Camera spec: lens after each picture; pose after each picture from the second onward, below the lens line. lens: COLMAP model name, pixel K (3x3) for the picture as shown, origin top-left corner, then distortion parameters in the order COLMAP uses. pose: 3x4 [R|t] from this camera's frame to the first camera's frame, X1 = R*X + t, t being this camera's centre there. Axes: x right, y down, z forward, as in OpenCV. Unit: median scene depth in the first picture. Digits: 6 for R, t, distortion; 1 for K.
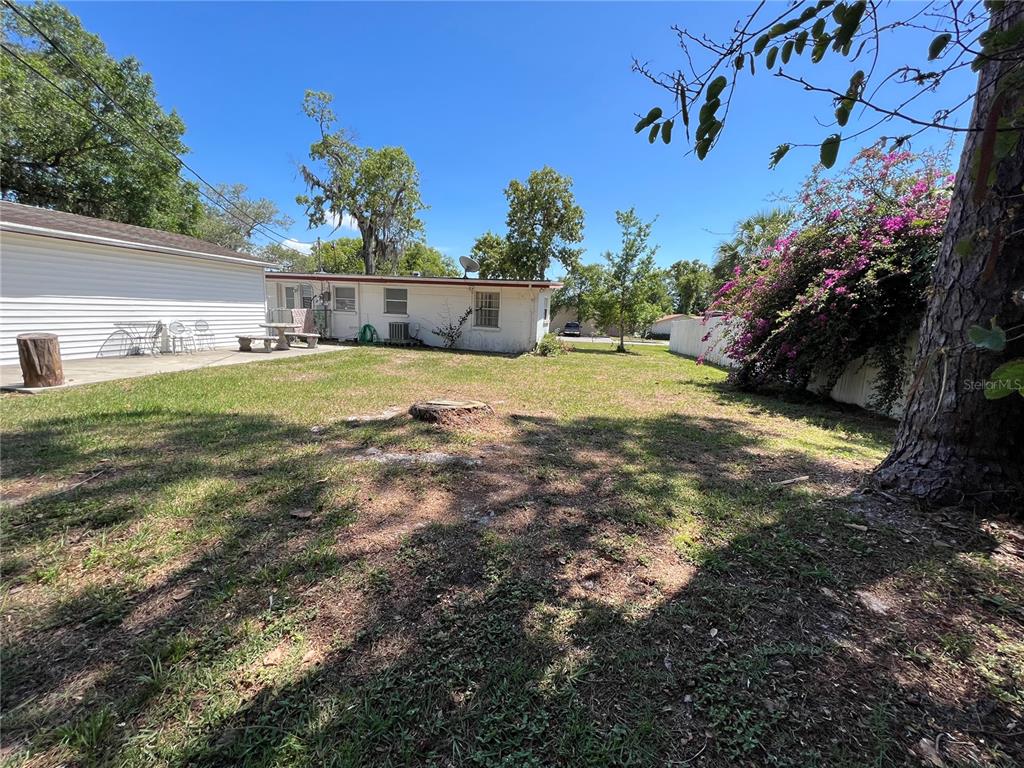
lens RADIAL K [[409.3, 0, 510.6], [0, 409.3, 384.4], [0, 0, 1]] dist [-0.002460, 0.001740]
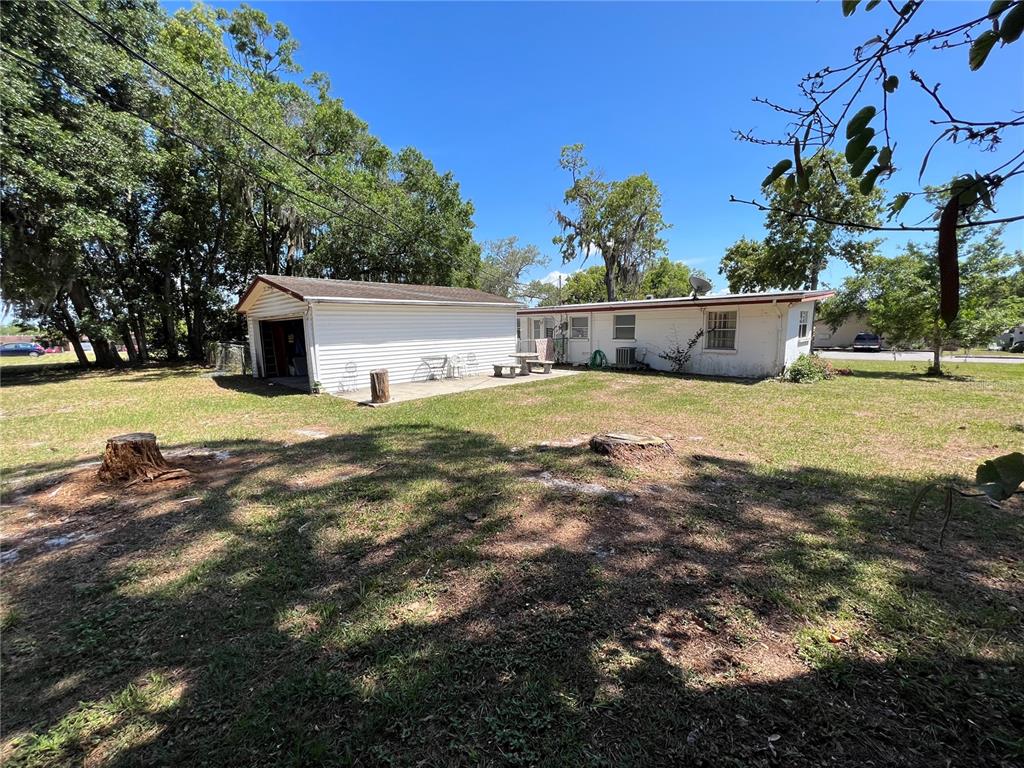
lens RADIAL K [[409.3, 0, 513.4], [0, 409.3, 381.8], [0, 0, 1]] dist [-0.002460, 0.001740]
pose [[0.835488, 0.014058, -0.549330, 0.181675], [-0.041089, 0.998472, -0.036942, -0.046419], [0.547971, 0.053436, 0.834789, -0.044474]]
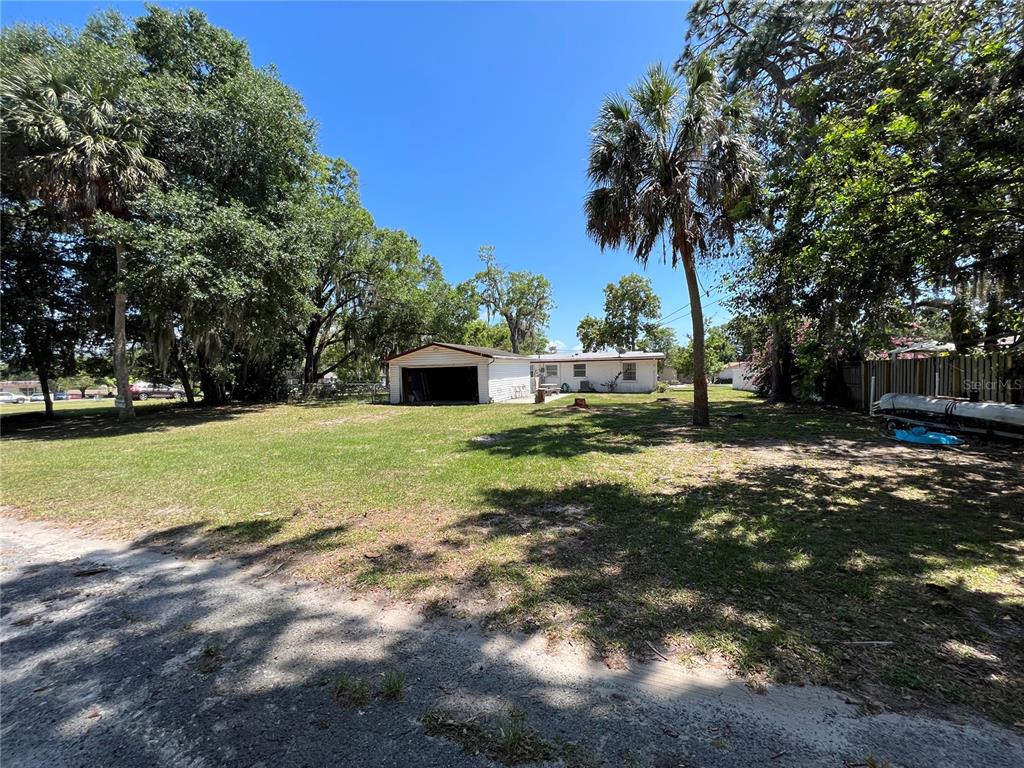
lens RADIAL K [[409.3, 0, 512.0], [0, 409.3, 385.1], [0, 0, 1]] dist [-0.002460, 0.001740]
pose [[0.988418, -0.059561, -0.139577, -1.057574], [0.039850, 0.989352, -0.139980, 0.411738], [0.146428, 0.132797, 0.980267, -3.073461]]
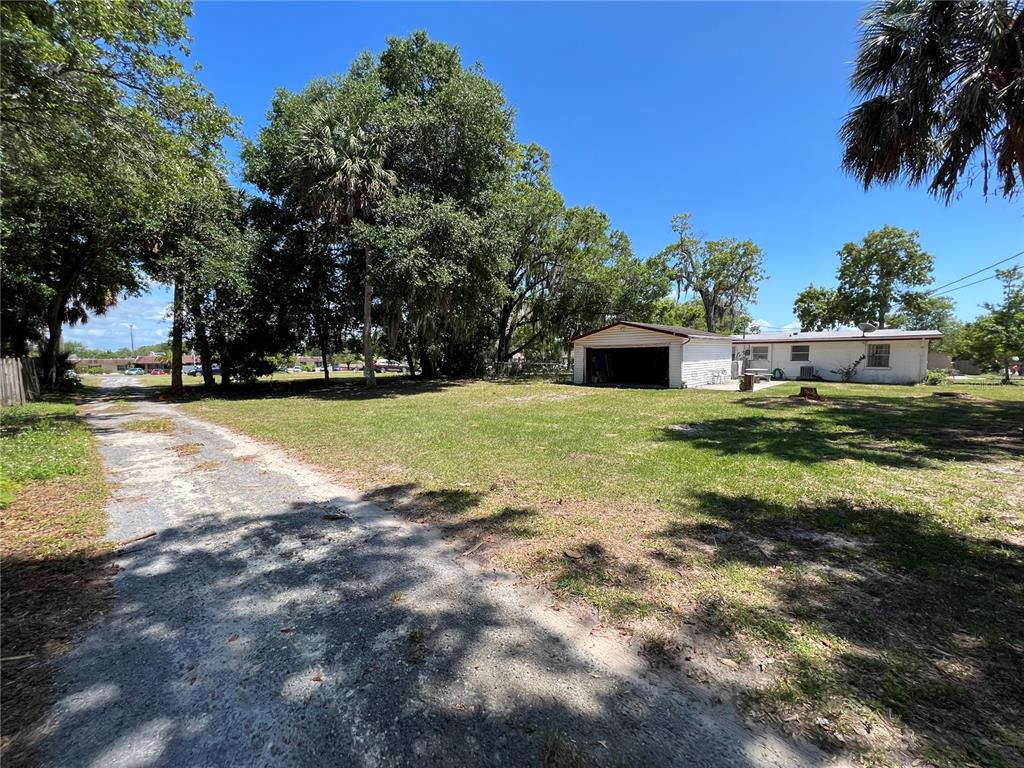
lens RADIAL K [[409.3, 0, 513.3], [0, 409.3, 385.3], [0, 0, 1]] dist [-0.002460, 0.001740]
pose [[0.842705, -0.010275, -0.538278, -1.166378], [-0.048200, 0.994363, -0.094439, 0.403739], [0.536214, 0.105529, 0.837459, -2.950404]]
